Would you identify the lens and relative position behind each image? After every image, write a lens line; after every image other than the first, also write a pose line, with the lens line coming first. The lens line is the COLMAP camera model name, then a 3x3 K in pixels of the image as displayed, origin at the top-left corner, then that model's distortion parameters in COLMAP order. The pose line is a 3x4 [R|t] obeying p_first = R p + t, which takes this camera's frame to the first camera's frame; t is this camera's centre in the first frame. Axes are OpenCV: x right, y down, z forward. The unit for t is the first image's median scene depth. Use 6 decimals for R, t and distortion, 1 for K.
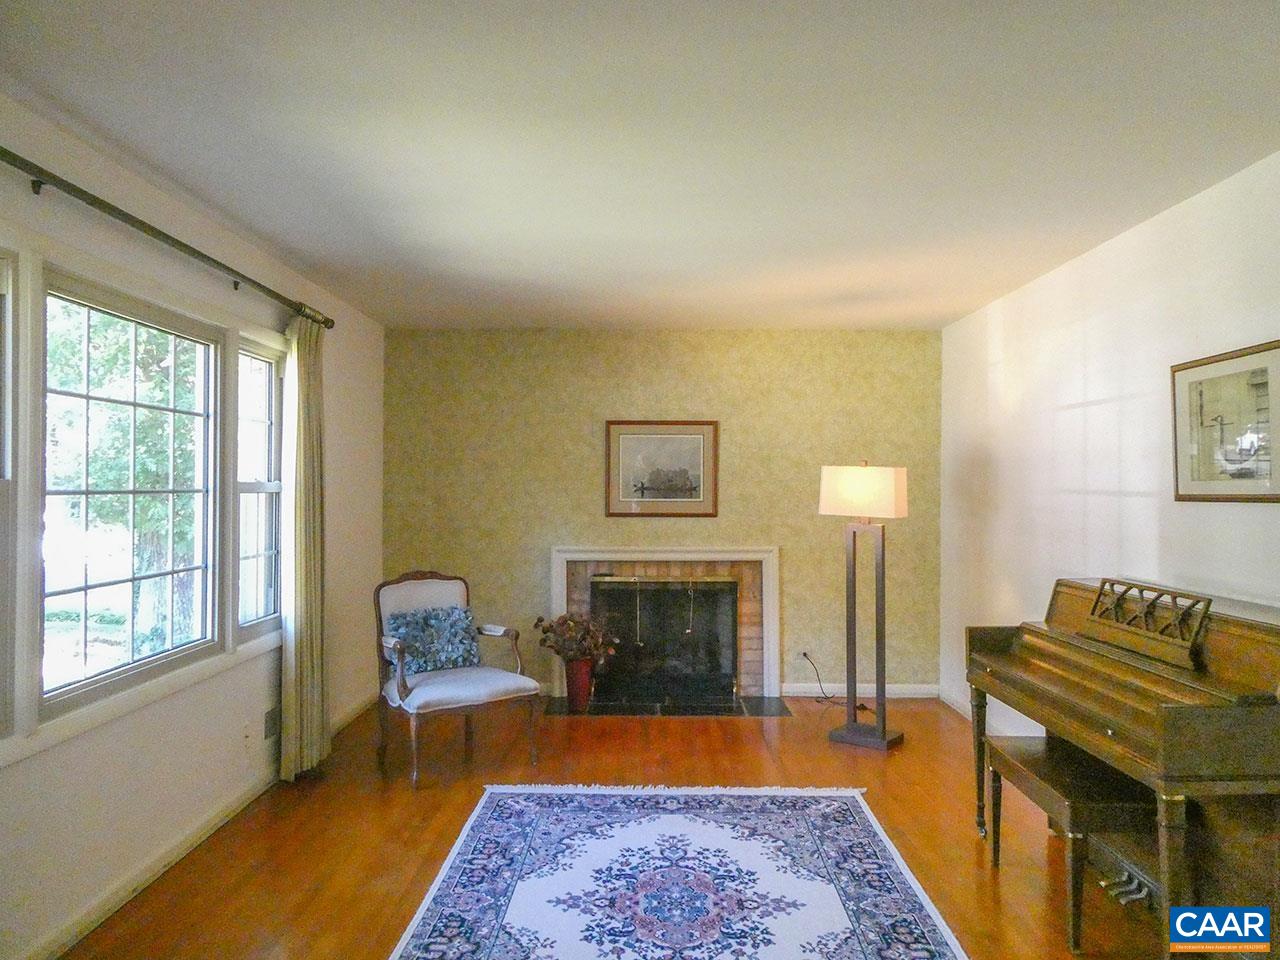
lens RADIAL K [[894.3, 0, 651.3], [0, 894.3, 479.7], [0, 0, 1]] dist [0.004042, -0.025270]
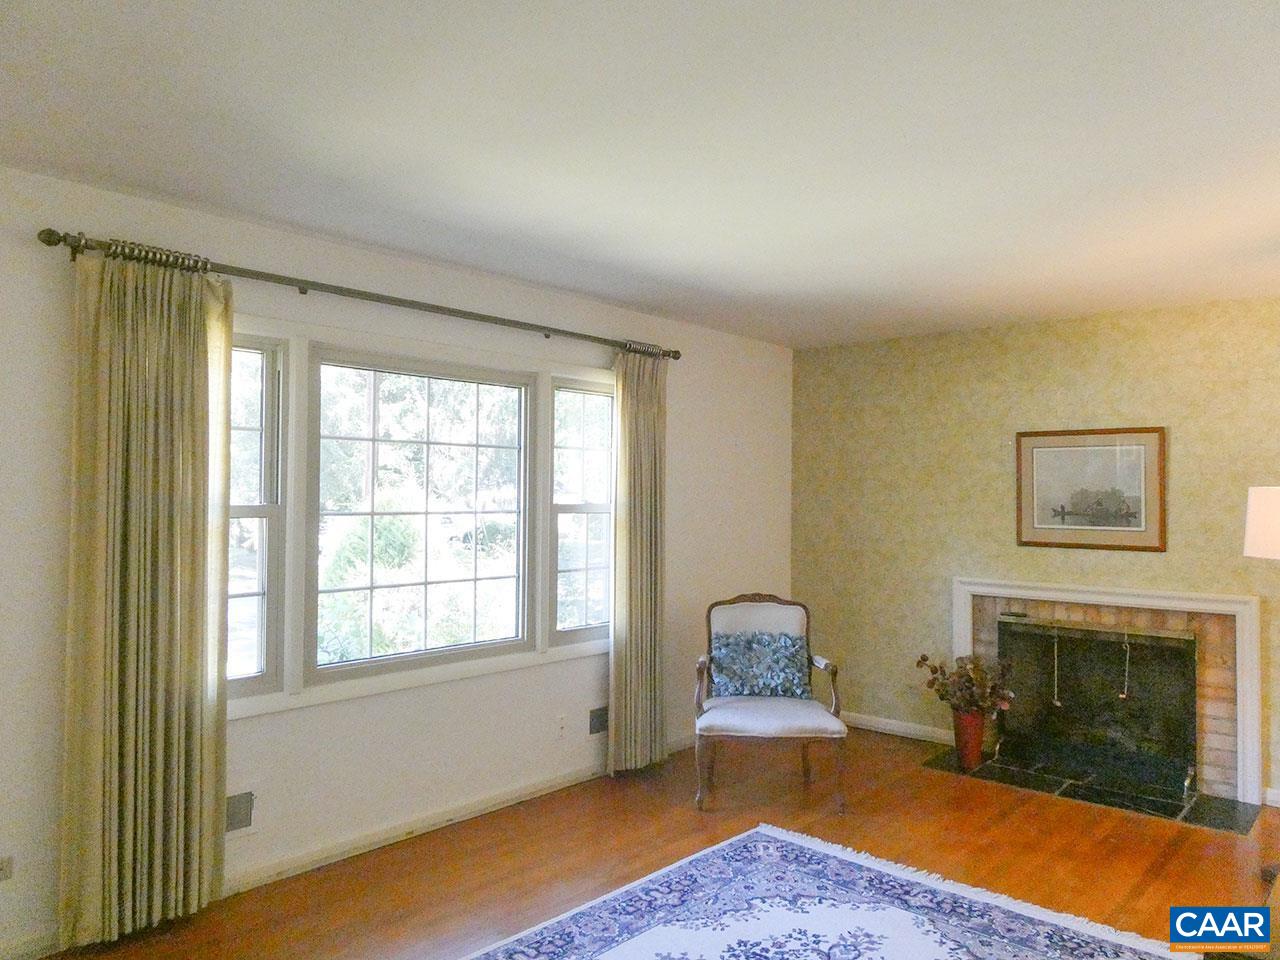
lens RADIAL K [[894.3, 0, 643.9], [0, 894.3, 481.1], [0, 0, 1]] dist [0.004042, -0.025270]
pose [[0.755017, -0.005276, -0.655684, 0.238226], [-0.003573, 0.999920, -0.012161, -0.008235], [0.655696, 0.011525, 0.754937, 0.129870]]
